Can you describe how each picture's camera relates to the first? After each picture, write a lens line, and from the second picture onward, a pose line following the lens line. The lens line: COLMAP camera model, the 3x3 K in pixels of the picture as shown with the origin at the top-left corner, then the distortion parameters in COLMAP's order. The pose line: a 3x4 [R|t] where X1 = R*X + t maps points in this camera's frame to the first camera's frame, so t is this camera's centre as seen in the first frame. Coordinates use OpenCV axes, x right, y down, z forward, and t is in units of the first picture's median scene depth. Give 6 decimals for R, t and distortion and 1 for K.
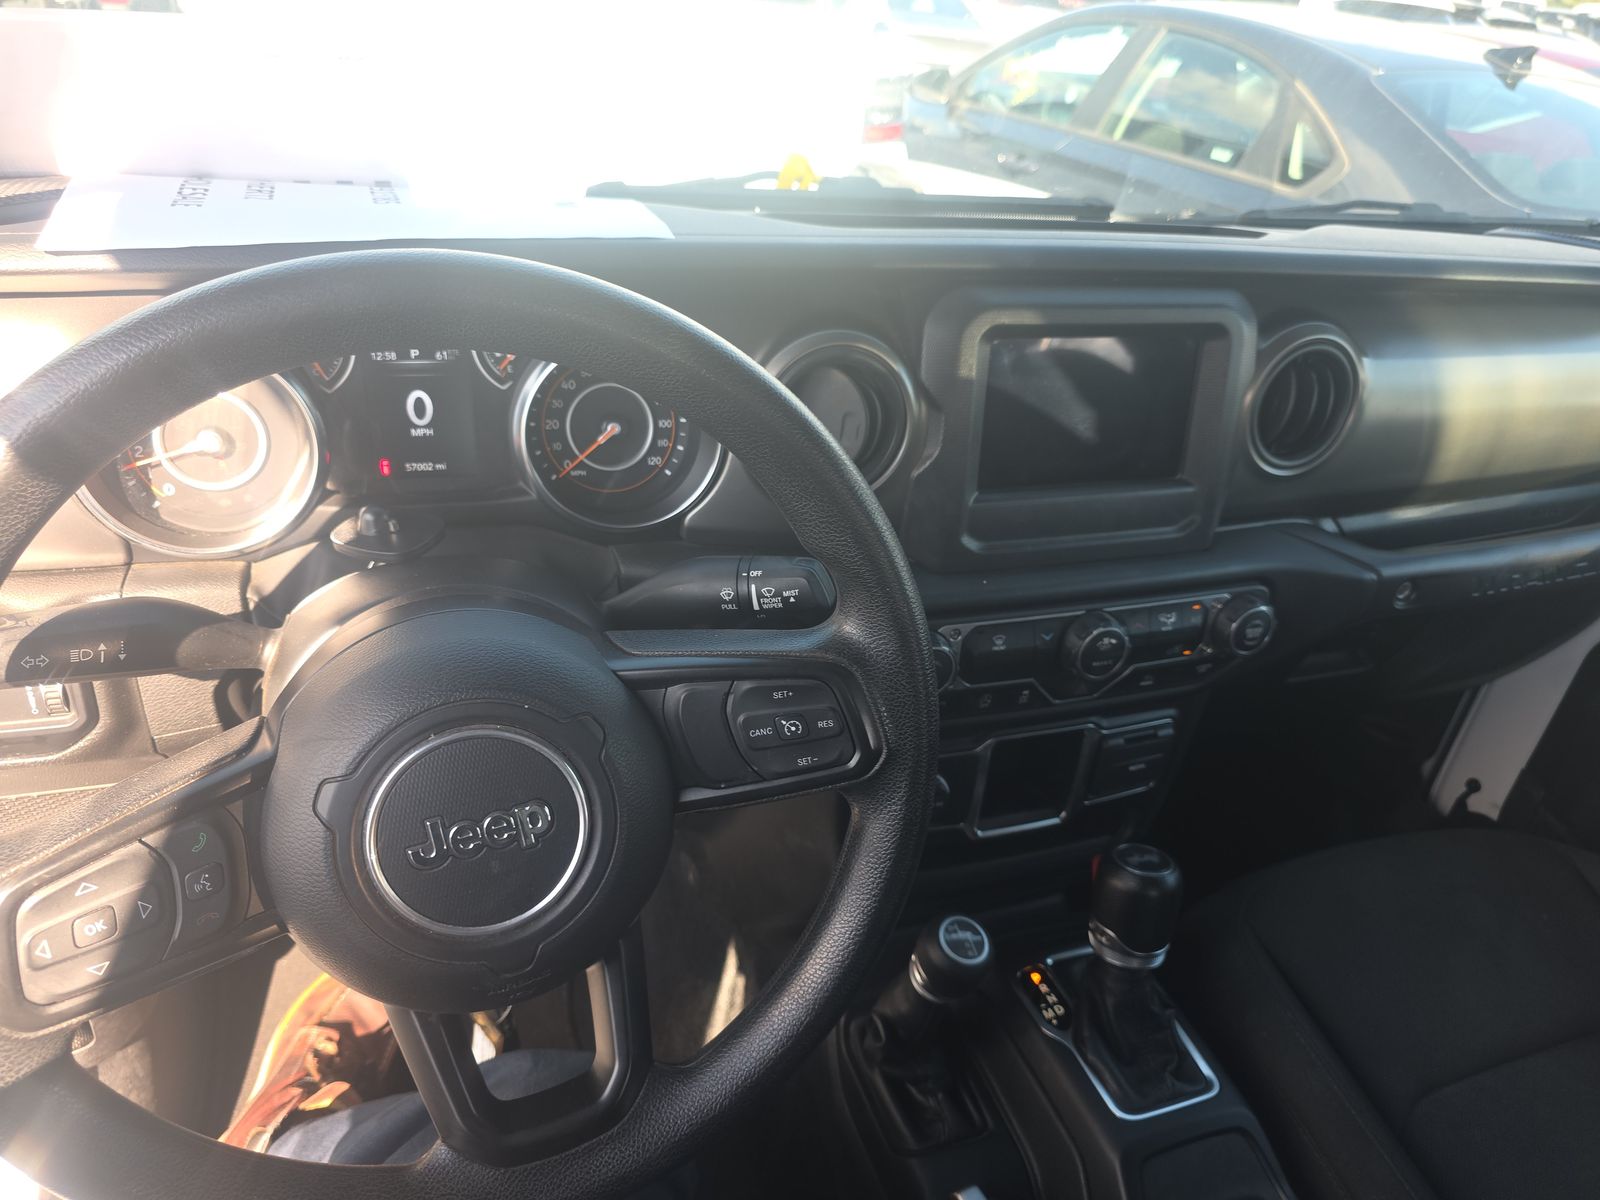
lens RADIAL K [[1092.4, 0, 800.0], [0, 1092.4, 600.0], [0, 0, 1]] dist [0.058475, -0.064037]
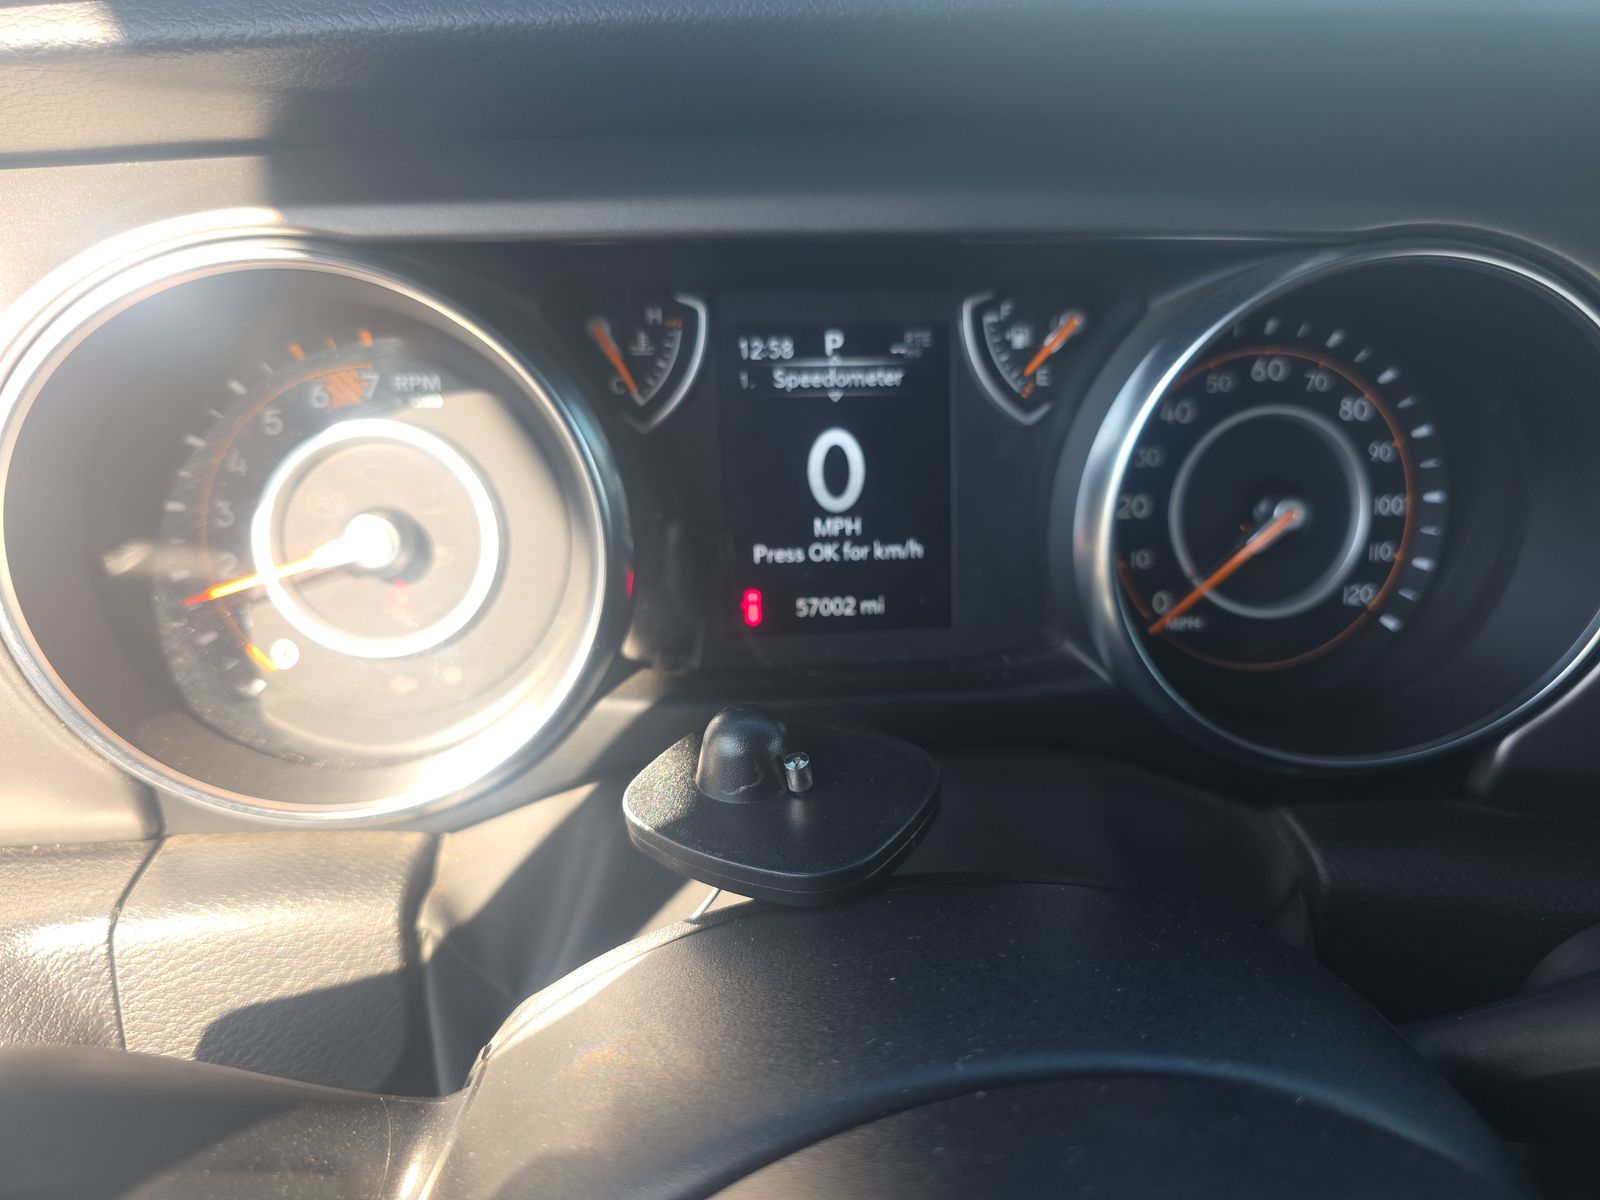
lens RADIAL K [[1111.3, 0, 837.5], [0, 1111.3, 602.5], [0, 0, 1]] dist [0.001953, -0.000099]
pose [[0.974381, 0.003257, -0.224879, -0.264797], [-0.035289, 0.989724, -0.138572, -0.067870], [0.222117, 0.142957, 0.964483, 0.630887]]
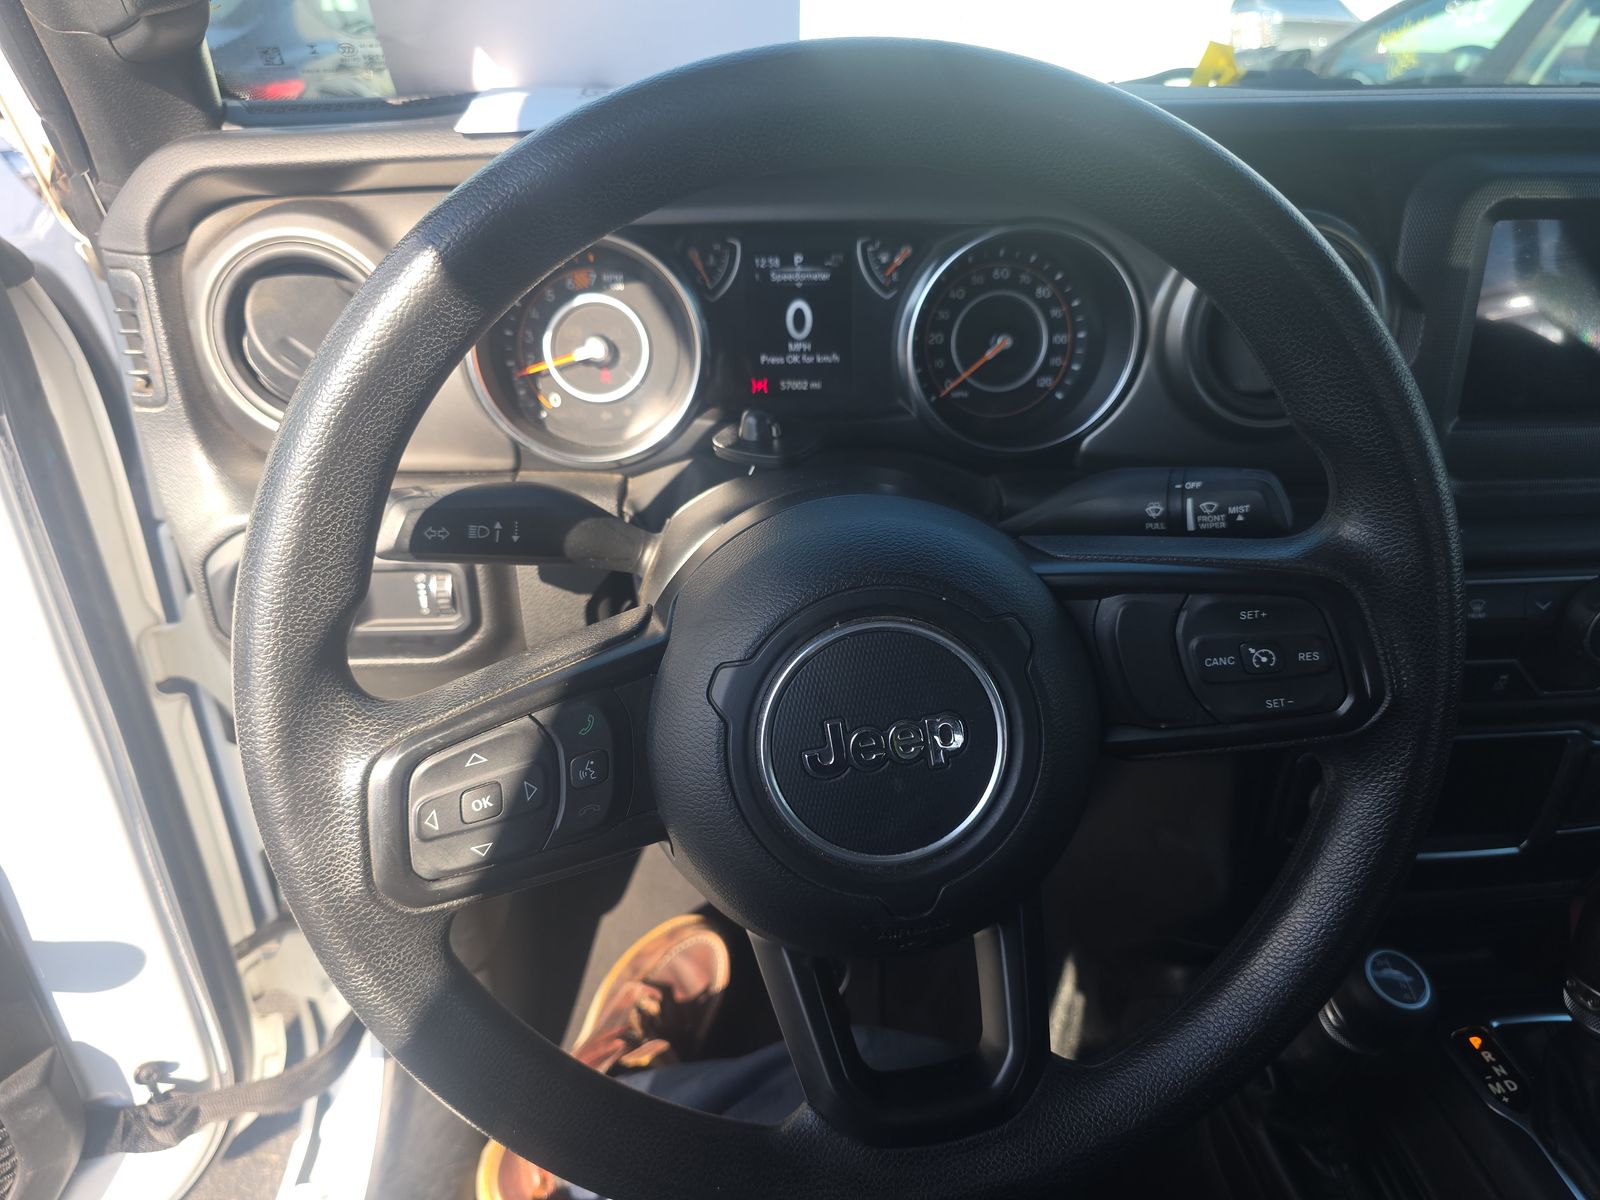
lens RADIAL K [[1099.8, 0, 802.8], [0, 1099.8, 601.9], [0, 0, 1]] dist [0.030756, -0.030248]
pose [[0.965145, 0.047811, -0.257313, -0.097054], [-0.053226, 0.998483, -0.014115, 0.082637], [0.256248, 0.027319, 0.966225, 0.112148]]
